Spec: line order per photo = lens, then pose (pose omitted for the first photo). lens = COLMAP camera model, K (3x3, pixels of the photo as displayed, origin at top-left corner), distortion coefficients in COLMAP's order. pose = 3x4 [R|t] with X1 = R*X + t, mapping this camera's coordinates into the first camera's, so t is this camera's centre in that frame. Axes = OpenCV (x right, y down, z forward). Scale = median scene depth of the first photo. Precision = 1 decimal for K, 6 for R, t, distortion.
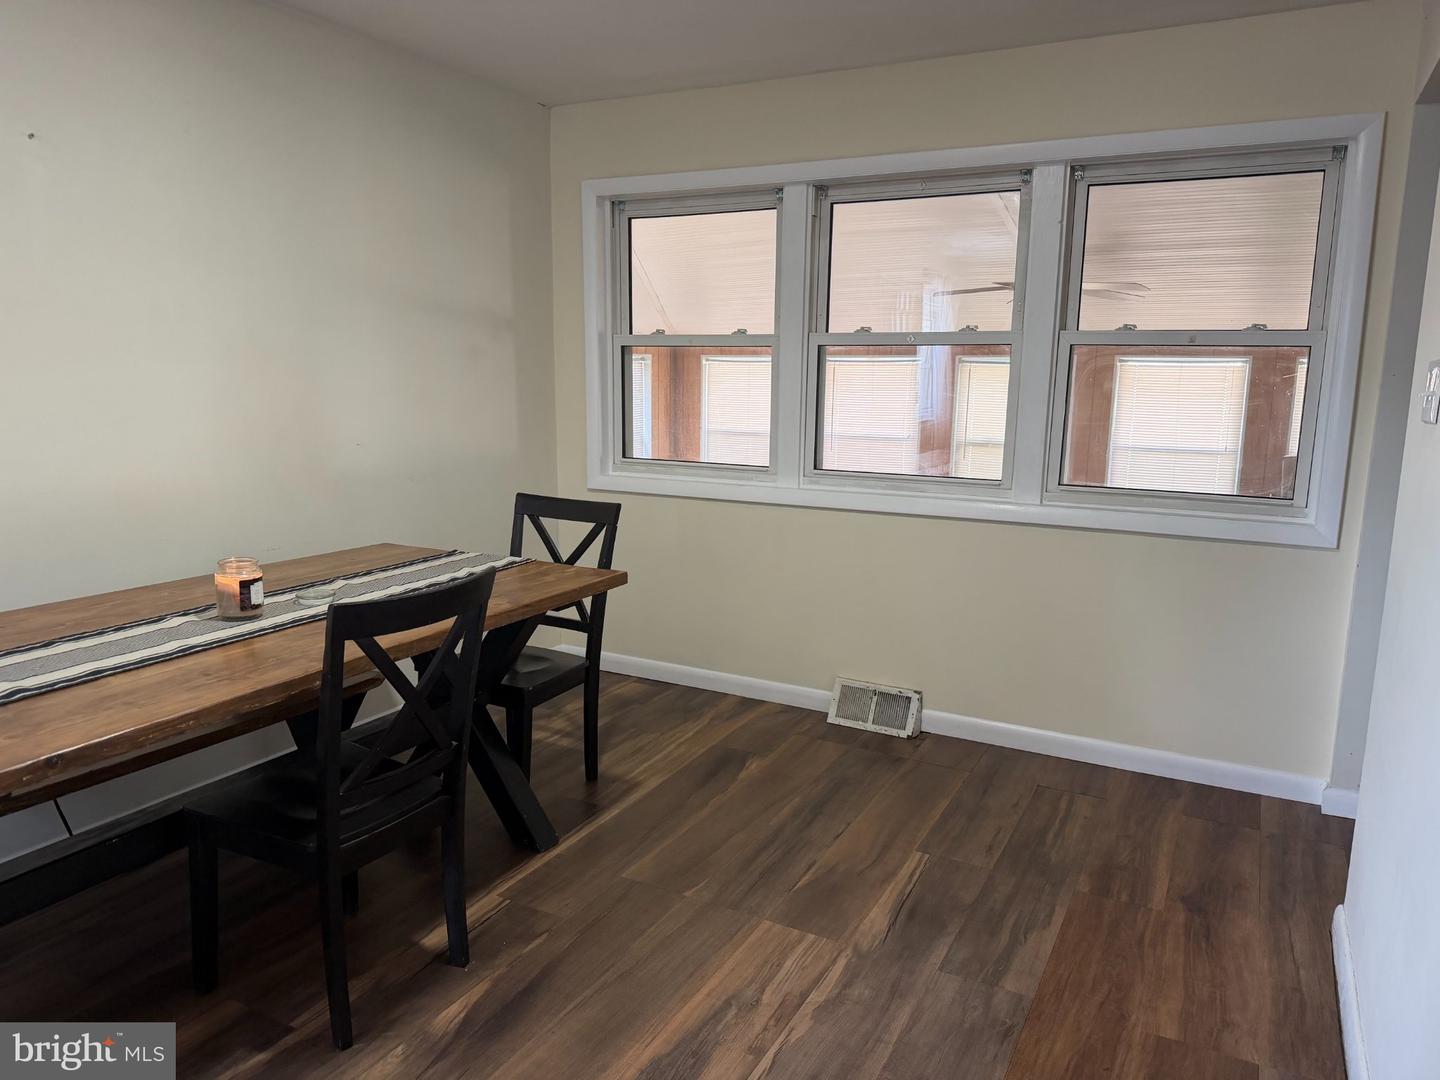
lens RADIAL K [[1017.4, 0, 720.0], [0, 1017.4, 540.0], [0, 0, 1]] dist [0.065338, -0.085228]
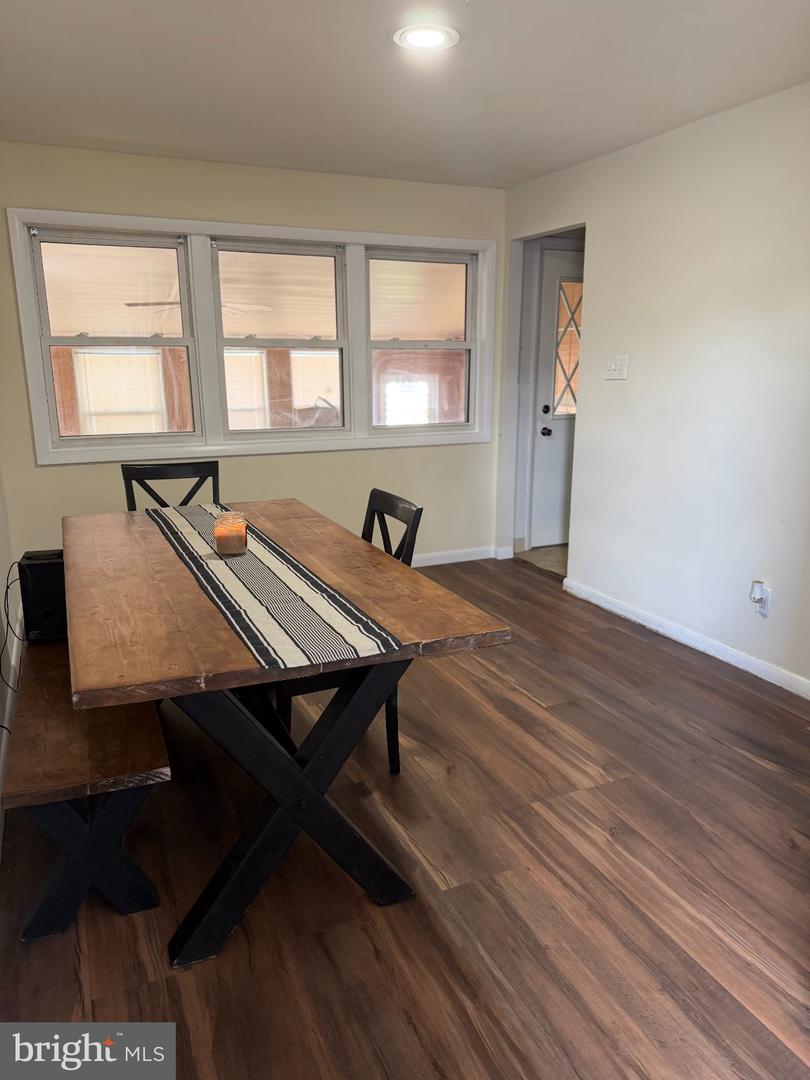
lens RADIAL K [[763.1, 0, 408.9], [0, 763.1, 544.4], [0, 0, 1]] dist [0.065338, -0.085228]
pose [[0.607965, -0.204837, 0.767085, -0.797980], [0.142635, 0.978606, 0.148273, -0.042402], [-0.781046, 0.019268, 0.624176, 0.106401]]
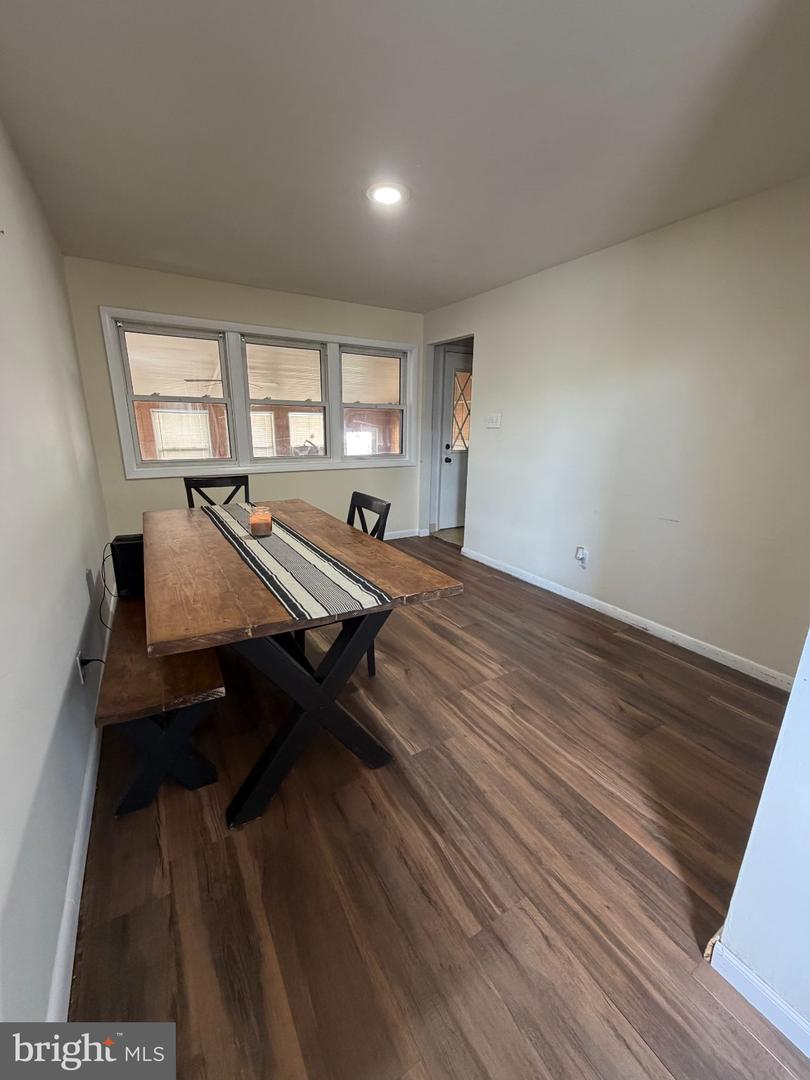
lens RADIAL K [[432.8, 0, 406.6], [0, 432.8, 535.6], [0, 0, 1]] dist [0.001339, 0.000268]
pose [[0.512396, -0.225632, 0.828578, -0.744194], [0.134900, 0.974035, 0.181819, -0.033031], [-0.848088, 0.018612, 0.529529, 0.198052]]
